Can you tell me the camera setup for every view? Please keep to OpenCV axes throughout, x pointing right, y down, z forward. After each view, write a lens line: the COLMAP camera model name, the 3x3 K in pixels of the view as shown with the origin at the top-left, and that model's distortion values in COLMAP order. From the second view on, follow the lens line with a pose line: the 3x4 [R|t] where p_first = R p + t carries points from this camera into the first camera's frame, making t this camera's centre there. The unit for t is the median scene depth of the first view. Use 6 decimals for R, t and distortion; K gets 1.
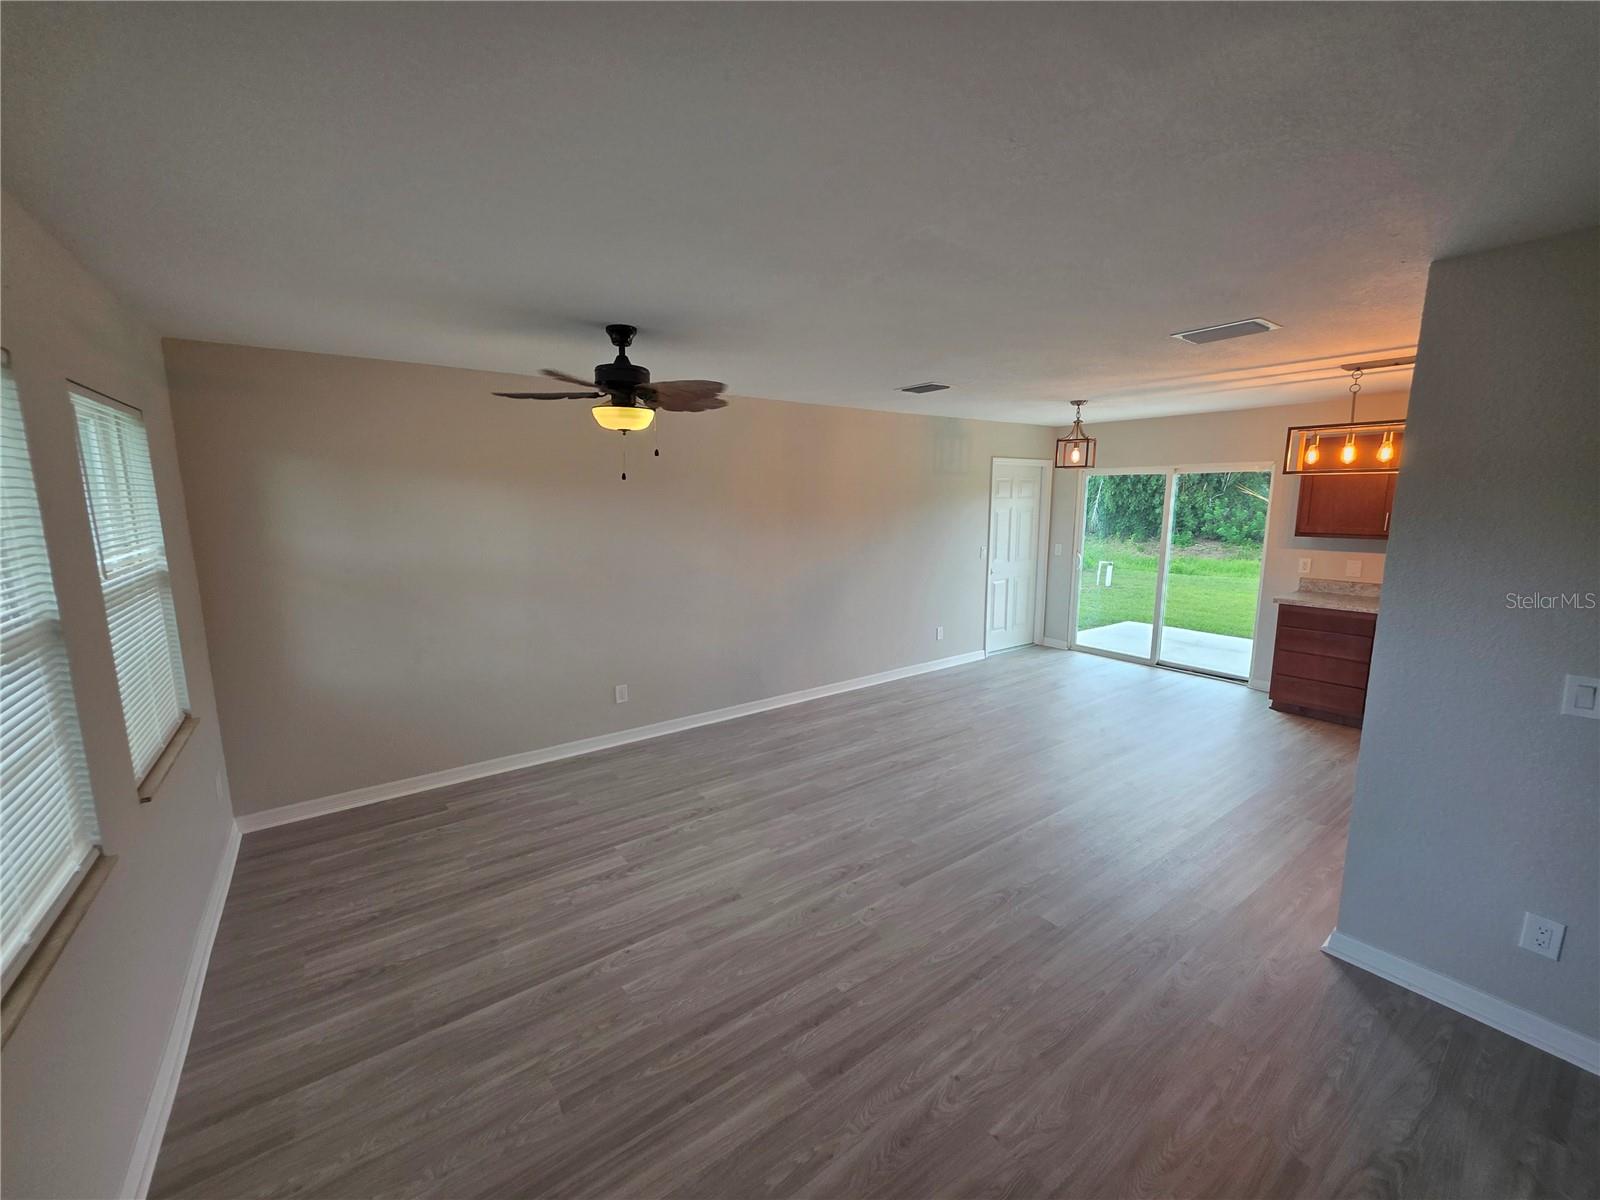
lens RADIAL K [[639.2, 0, 802.7], [0, 639.2, 598.7], [0, 0, 1]] dist [0.007353, -0.000134]
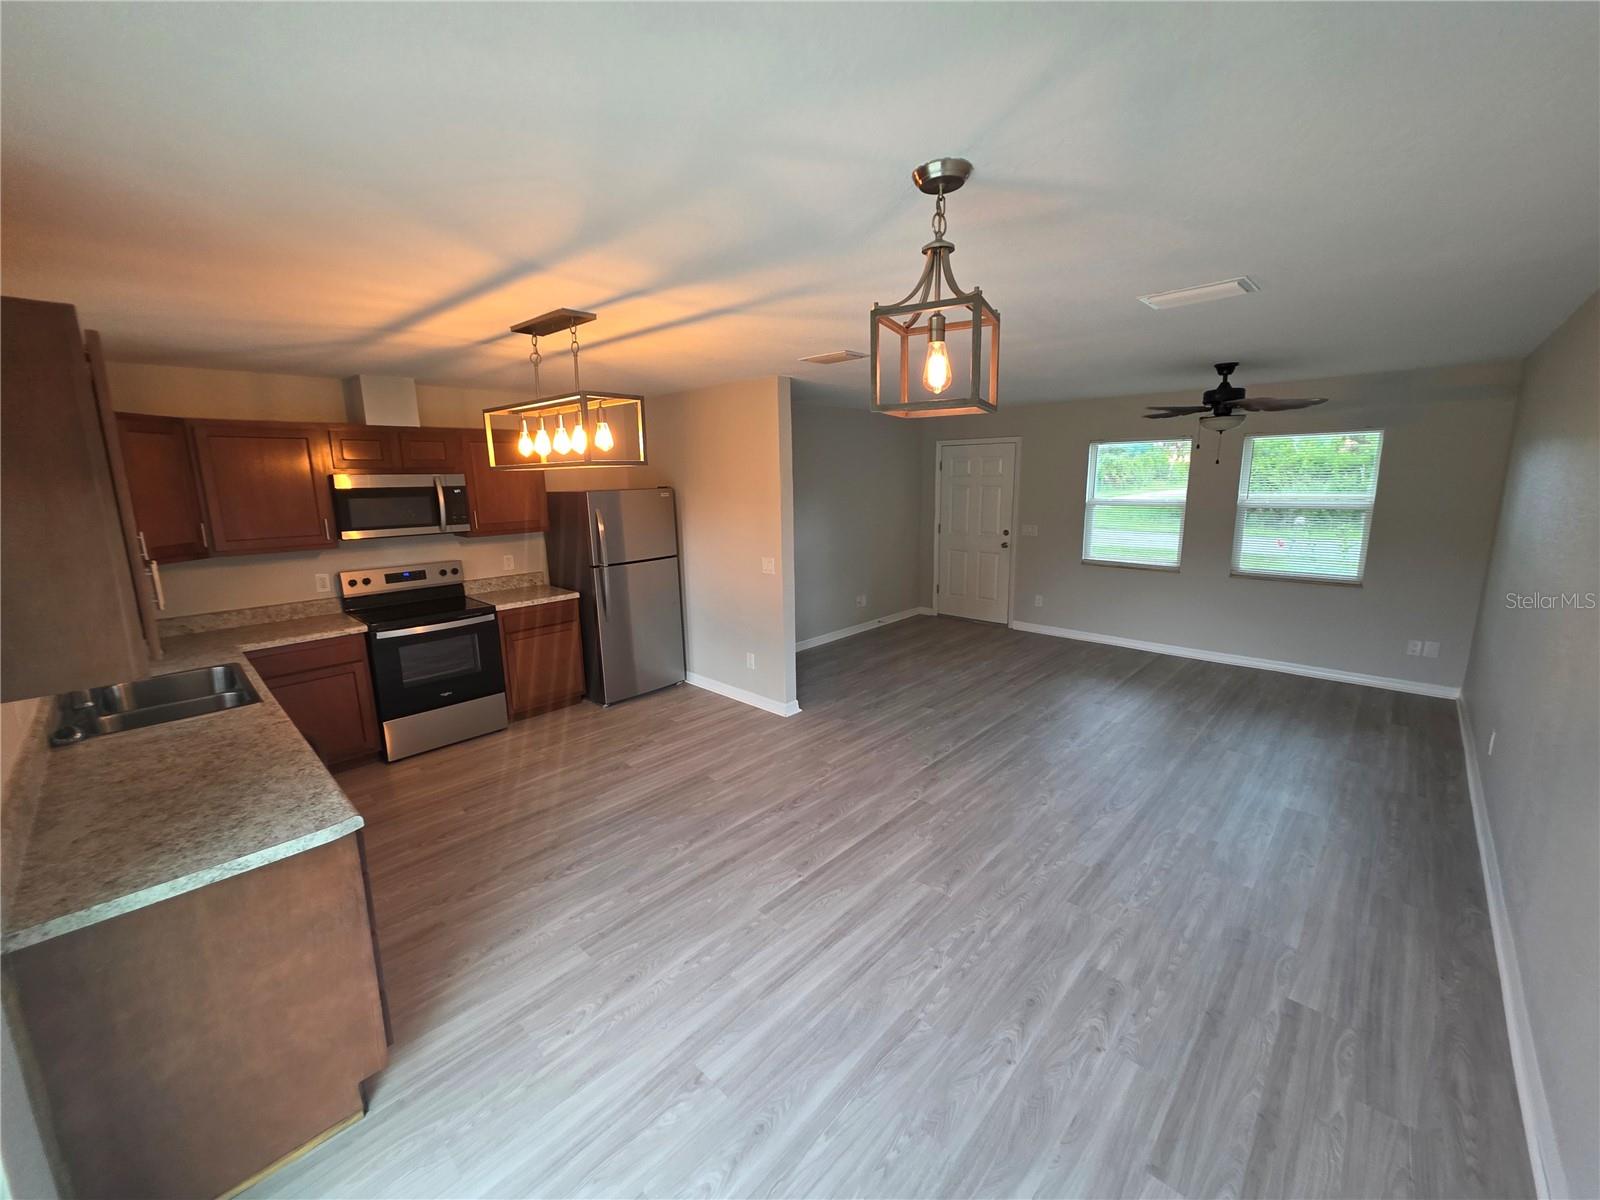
lens RADIAL K [[639.2, 0, 799.8], [0, 639.2, 594.8], [0, 0, 1]] dist [0.007353, -0.000134]
pose [[-0.981903, 0.055048, -0.181210, 0.979116], [-0.010063, 0.940309, 0.340173, -0.399683], [0.189119, 0.335840, -0.922738, 2.308335]]
